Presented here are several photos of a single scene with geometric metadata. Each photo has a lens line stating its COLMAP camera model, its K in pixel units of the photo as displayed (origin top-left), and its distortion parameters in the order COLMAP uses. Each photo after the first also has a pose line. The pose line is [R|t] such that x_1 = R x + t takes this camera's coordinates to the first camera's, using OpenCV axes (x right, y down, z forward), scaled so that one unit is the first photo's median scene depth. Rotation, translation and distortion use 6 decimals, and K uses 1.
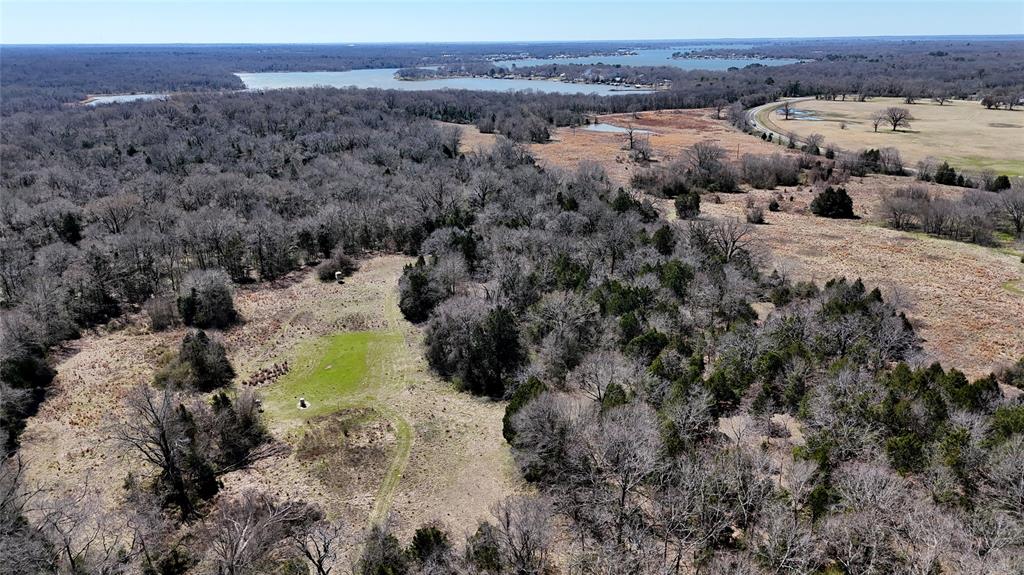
lens RADIAL K [[718.7, 0, 512.0], [0, 718.7, 287.5], [0, 0, 1]] dist [0.100735, -0.115316]
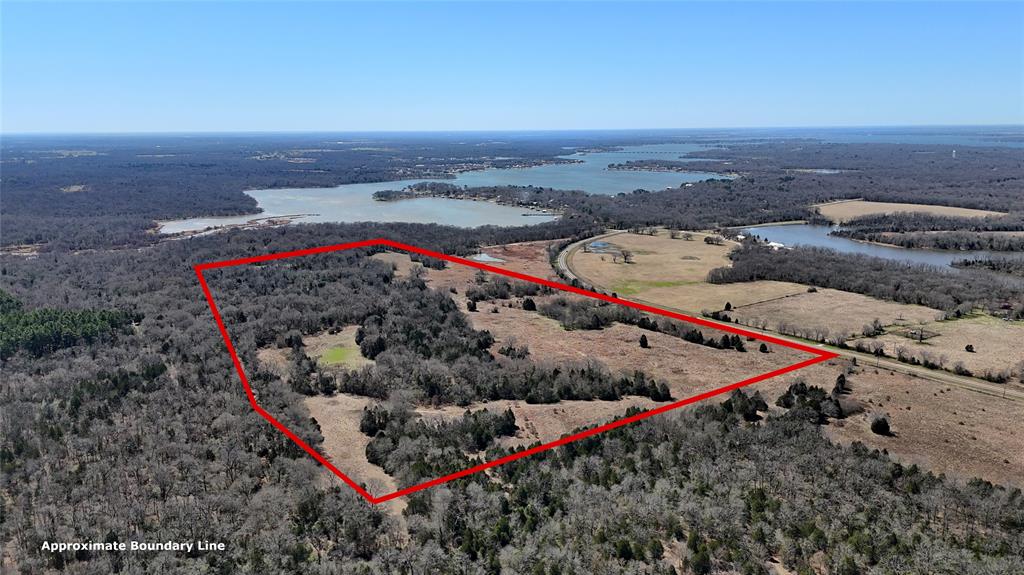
lens RADIAL K [[718.7, 0, 512.0], [0, 718.7, 287.5], [0, 0, 1]] dist [0.100735, -0.115316]
pose [[0.999759, -0.004964, 0.021402, 0.379669], [0.007297, 0.993865, -0.110360, 0.121744], [-0.020723, 0.110490, 0.993661, -1.789402]]
